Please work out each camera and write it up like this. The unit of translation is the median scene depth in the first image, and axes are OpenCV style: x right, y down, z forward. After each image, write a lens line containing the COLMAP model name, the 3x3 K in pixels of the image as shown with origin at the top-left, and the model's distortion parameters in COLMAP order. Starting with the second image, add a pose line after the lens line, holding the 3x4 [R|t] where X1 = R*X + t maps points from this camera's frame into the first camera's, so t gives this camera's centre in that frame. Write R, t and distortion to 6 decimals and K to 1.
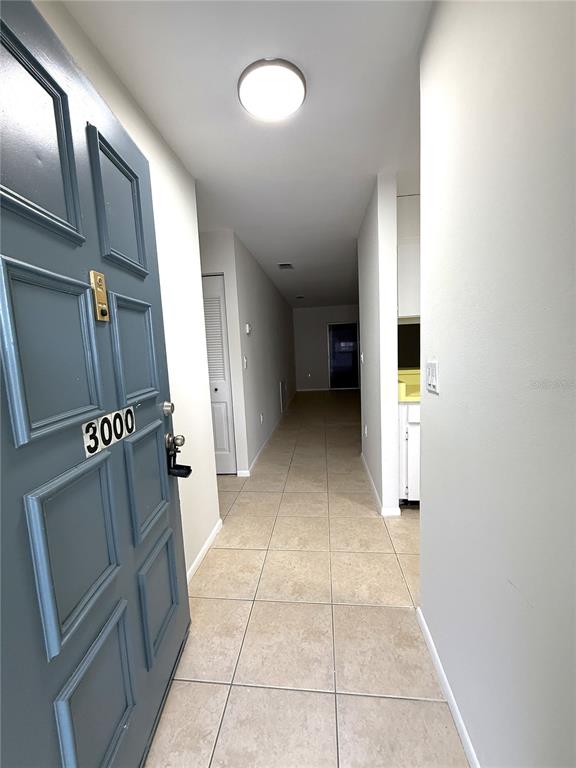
lens RADIAL K [[308.4, 0, 288.2], [0, 308.4, 384.0], [0, 0, 1]] dist [-0.000094, -0.000005]
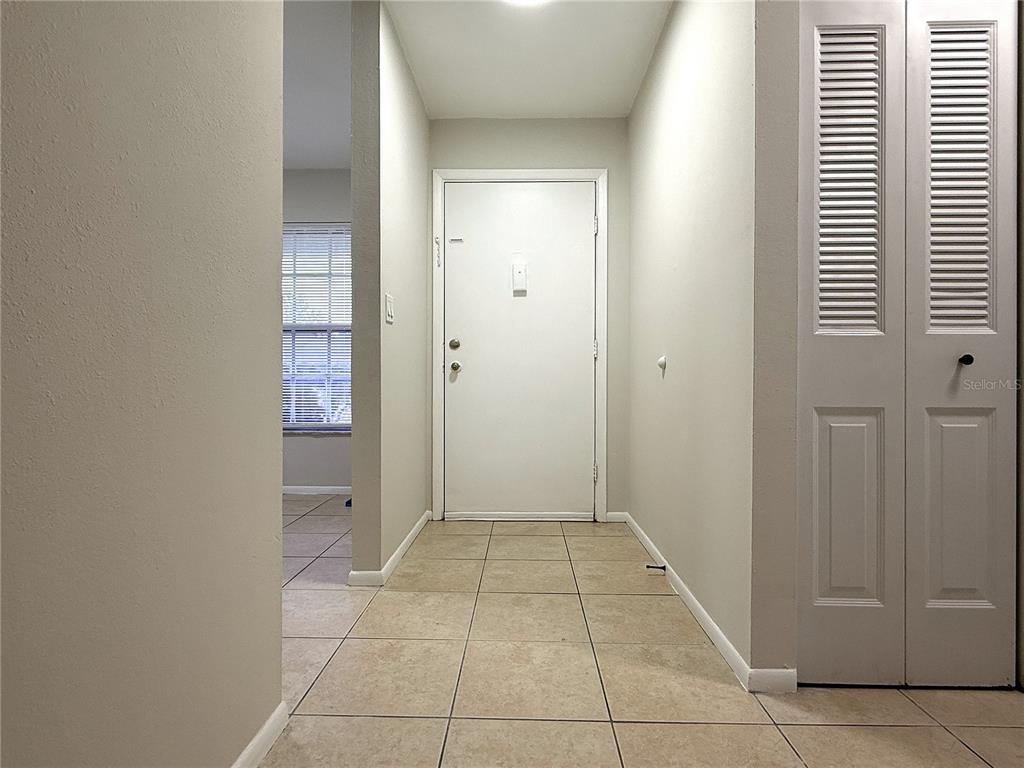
lens RADIAL K [[535.5, 0, 510.9], [0, 535.5, 383.6], [0, 0, 1]] dist [-0.000026, 0.000004]
pose [[-0.995651, 0.039555, -0.084352, 0.165883], [0.029355, 0.992471, 0.118912, 0.022703], [0.088421, 0.115919, -0.989315, 2.507710]]
